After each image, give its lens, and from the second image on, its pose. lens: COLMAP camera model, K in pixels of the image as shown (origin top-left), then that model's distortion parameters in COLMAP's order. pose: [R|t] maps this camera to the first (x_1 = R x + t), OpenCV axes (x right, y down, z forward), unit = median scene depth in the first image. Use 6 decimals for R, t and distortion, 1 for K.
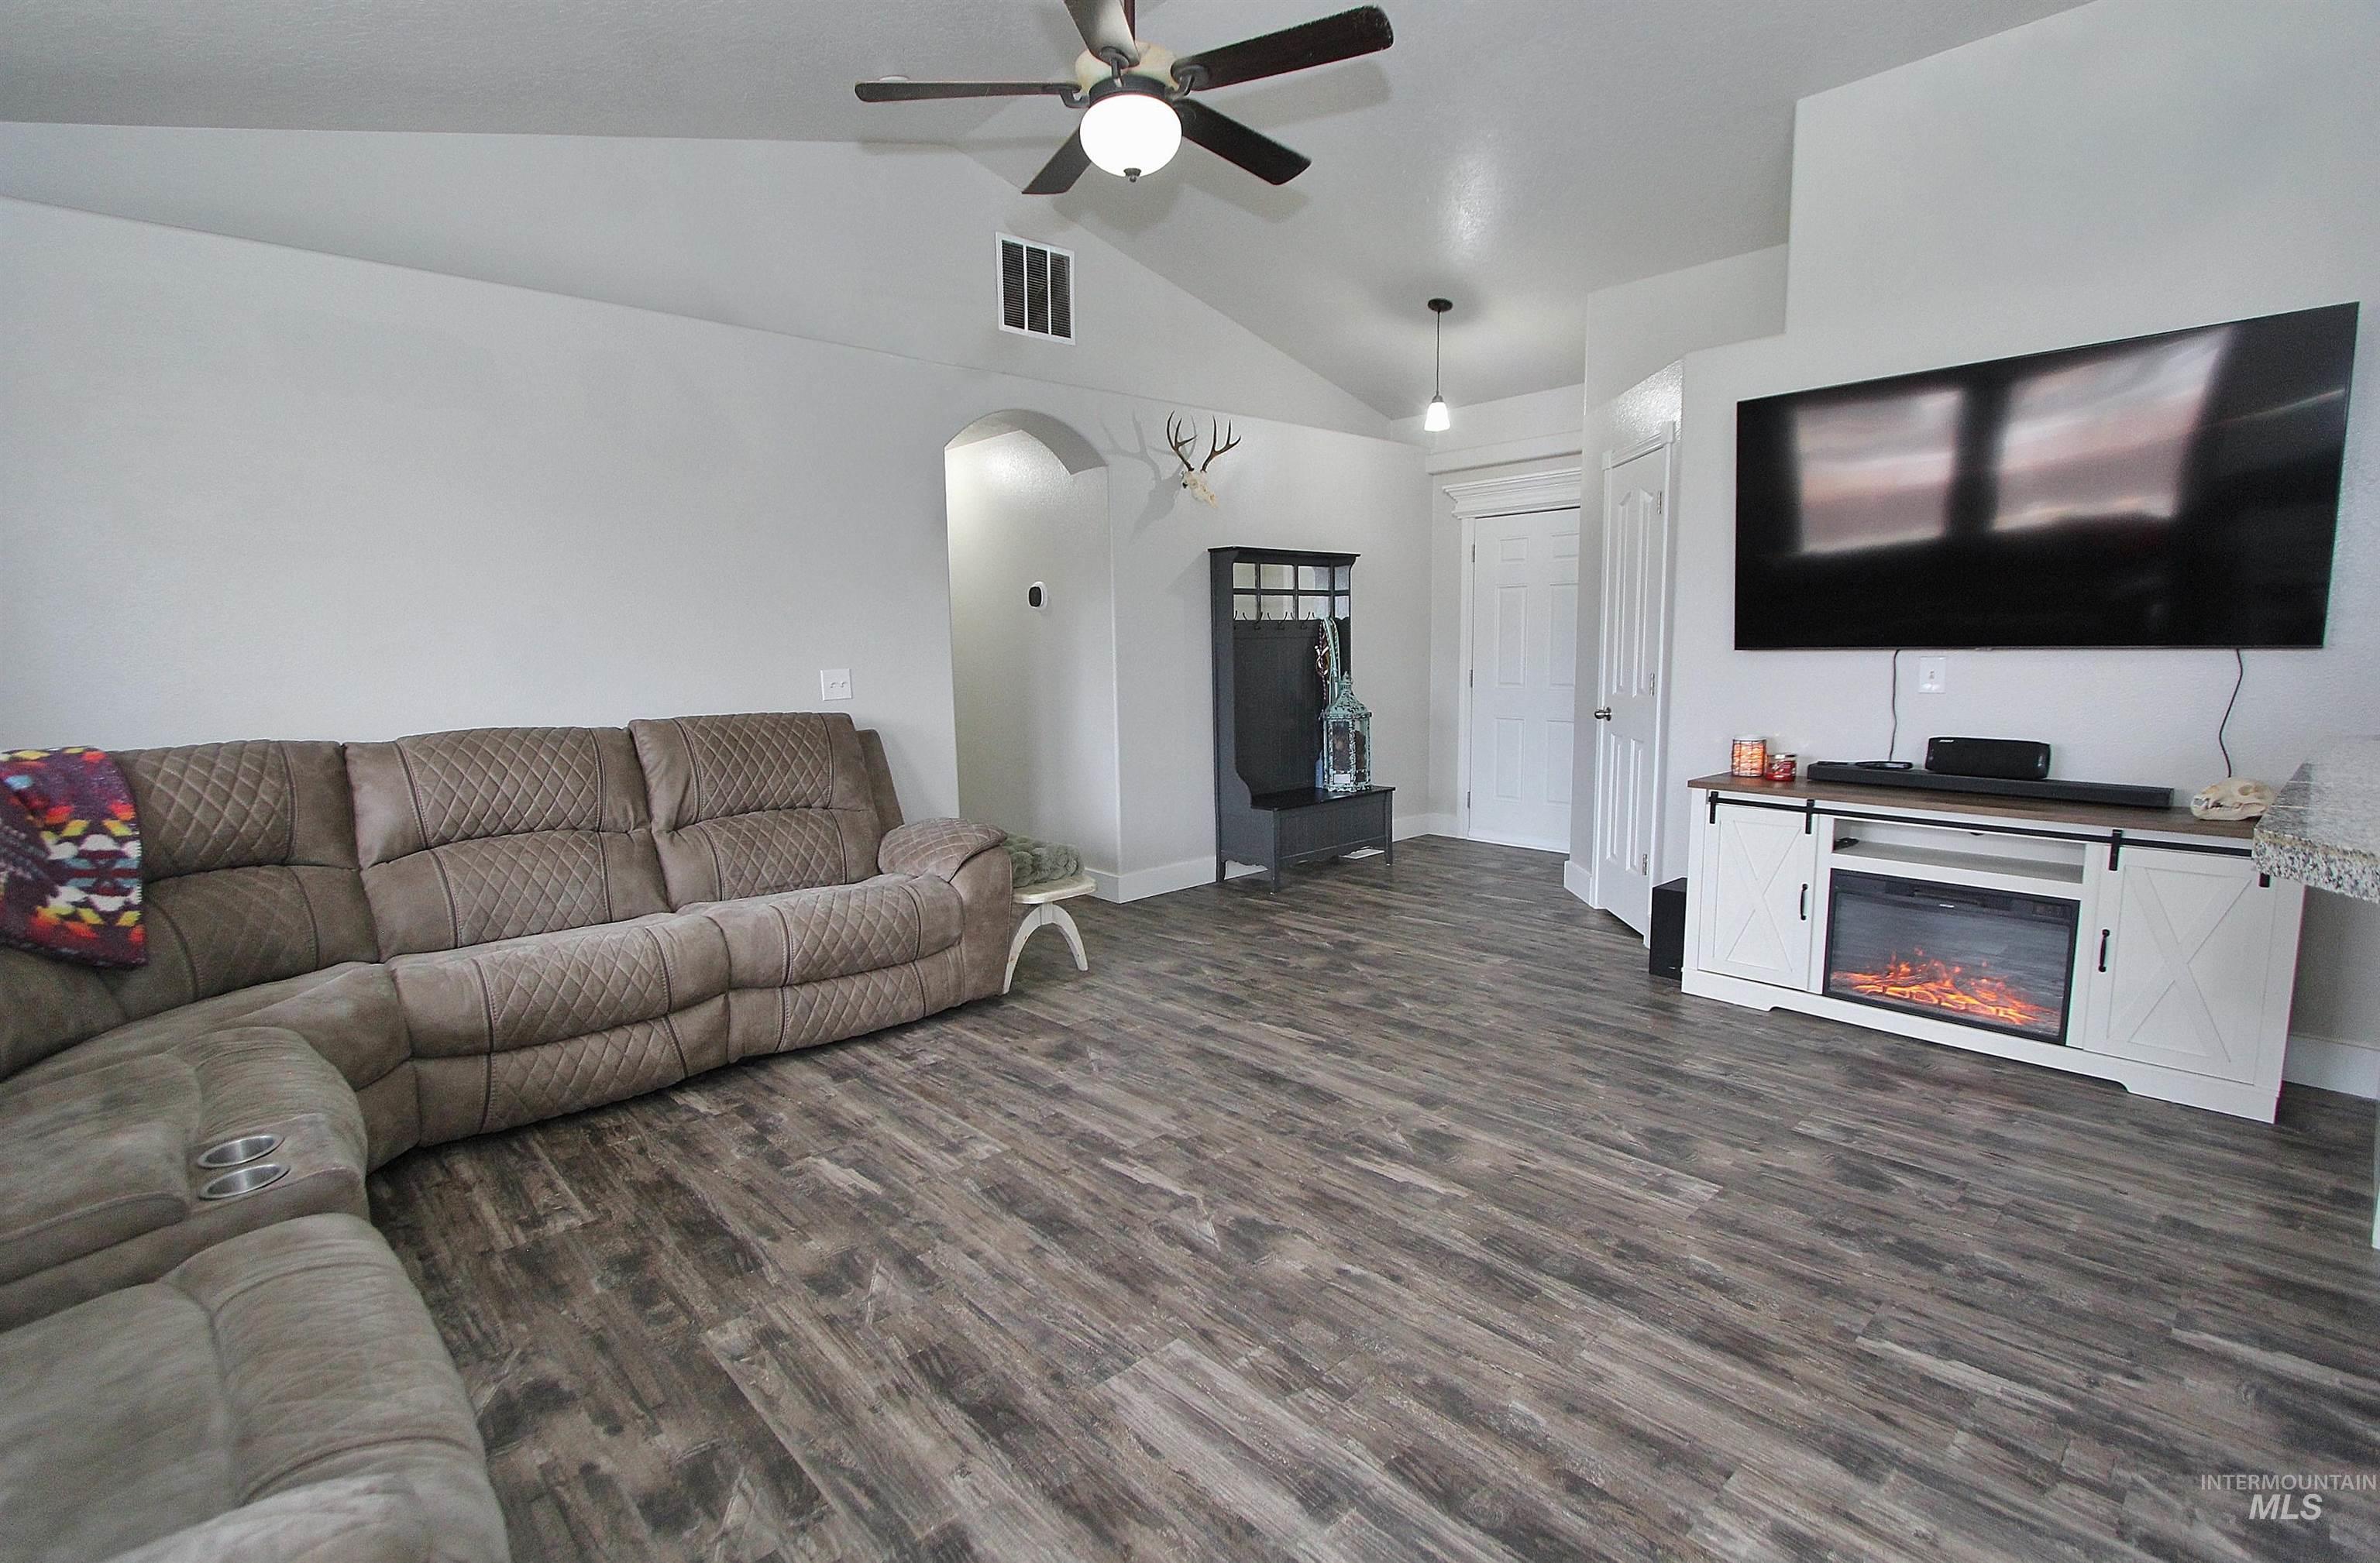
lens RADIAL K [[1110.8, 0, 1172.7], [0, 1110.8, 780.2], [0, 0, 1]] dist [-0.010566, -0.000060]
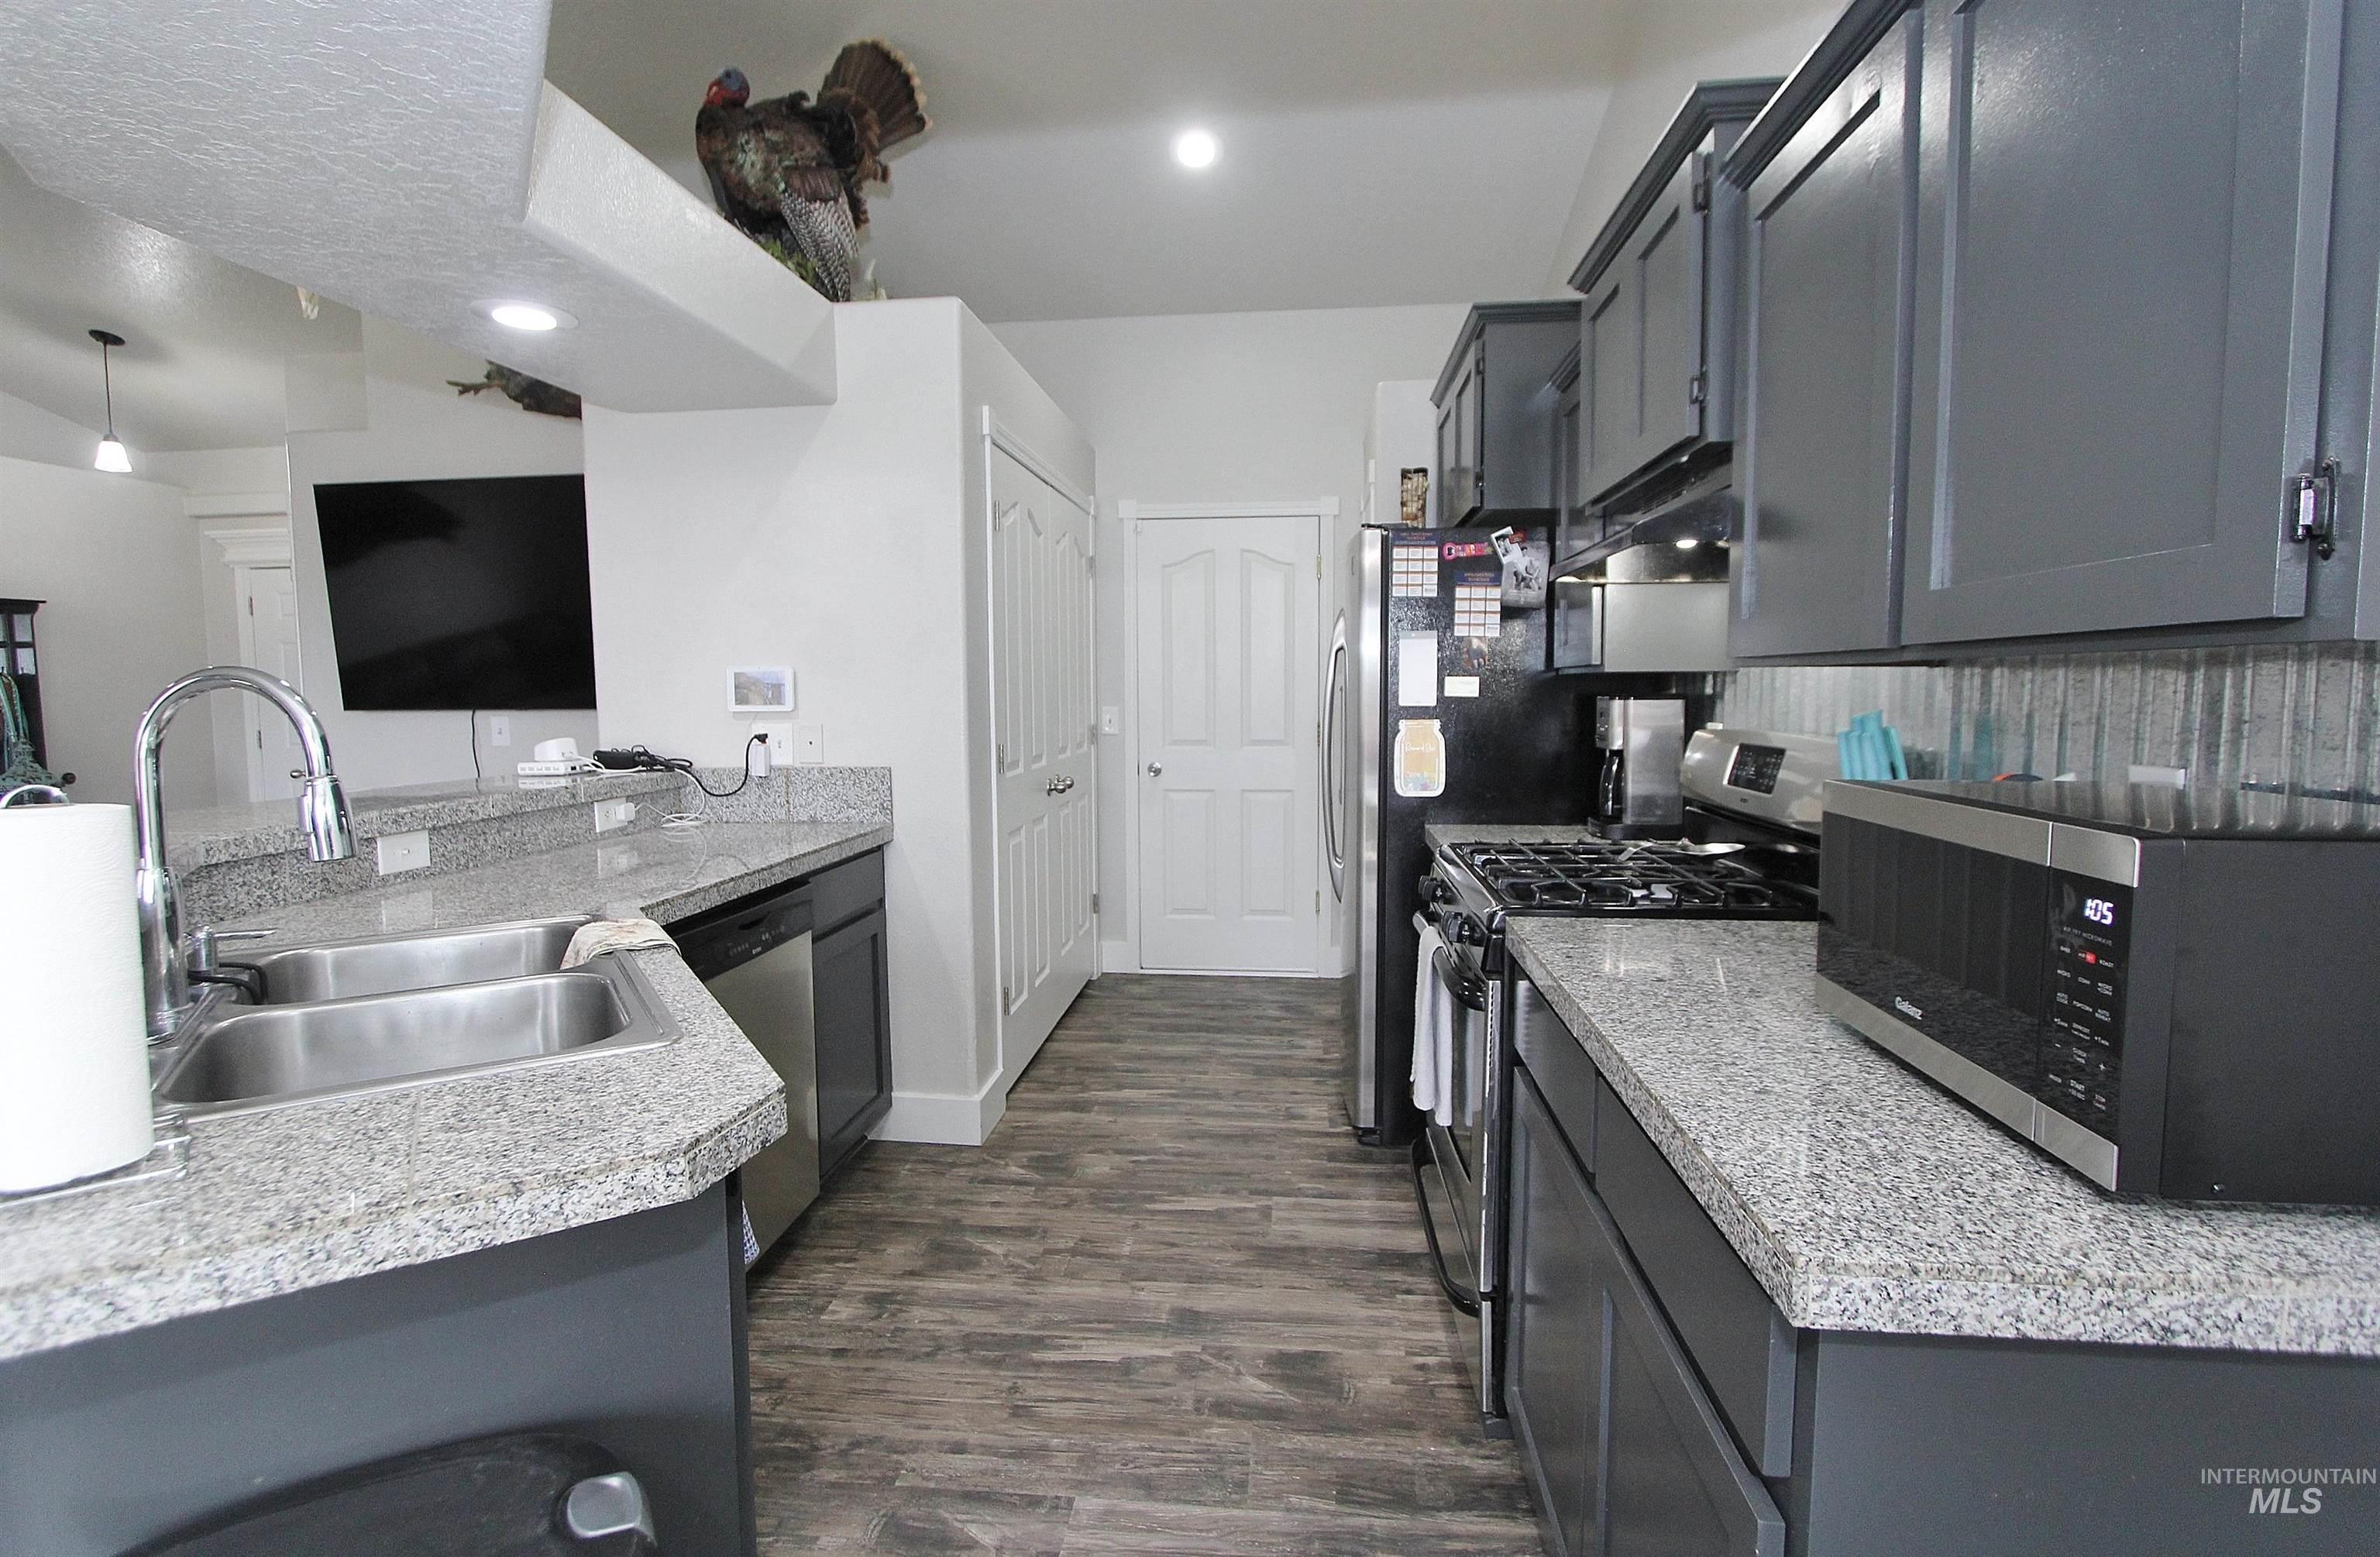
lens RADIAL K [[1117.0, 0, 1190.0], [0, 1117.0, 778.5], [0, 0, 1]] dist [-0.023698, 0.000237]
pose [[0.742142, -0.045840, 0.668673, 0.496308], [0.079194, 0.996667, -0.019570, 0.043769], [-0.665548, 0.067478, 0.743299, -0.426198]]
